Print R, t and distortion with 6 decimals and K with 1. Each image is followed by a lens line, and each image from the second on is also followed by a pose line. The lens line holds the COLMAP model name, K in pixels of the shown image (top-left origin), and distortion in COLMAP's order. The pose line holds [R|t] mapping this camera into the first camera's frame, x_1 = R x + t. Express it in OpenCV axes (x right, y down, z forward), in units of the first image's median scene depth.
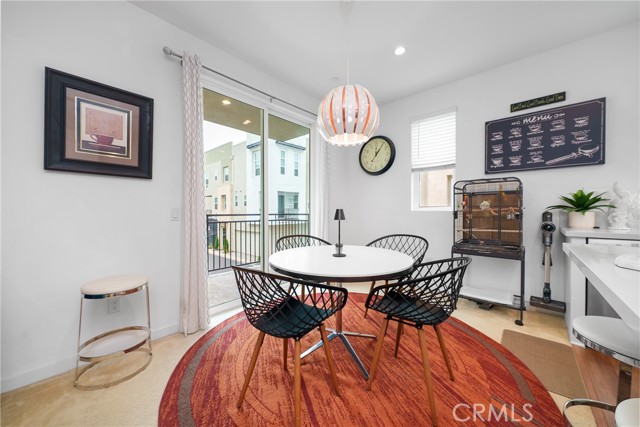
lens RADIAL K [[235.1, 0, 317.0], [0, 235.1, 210.7], [0, 0, 1]] dist [-0.007432, -0.000053]
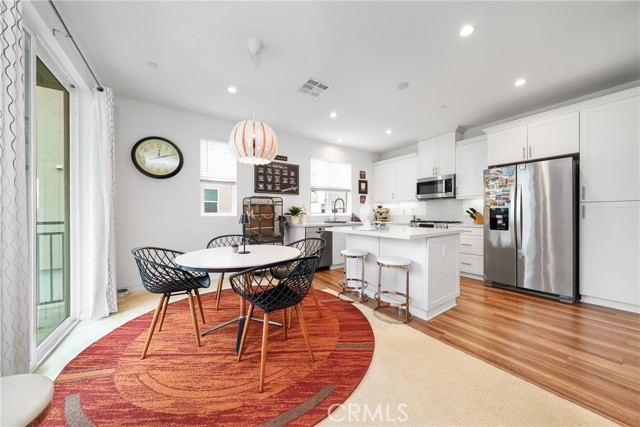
lens RADIAL K [[214.8, 0, 320.5], [0, 214.8, 216.4], [0, 0, 1]] dist [-0.002102, 0.000029]
pose [[0.248910, -0.007208, 0.968500, -0.612401], [0.004350, 0.999971, 0.006324, -0.003174], [-0.968517, 0.002639, 0.248934, 0.230887]]
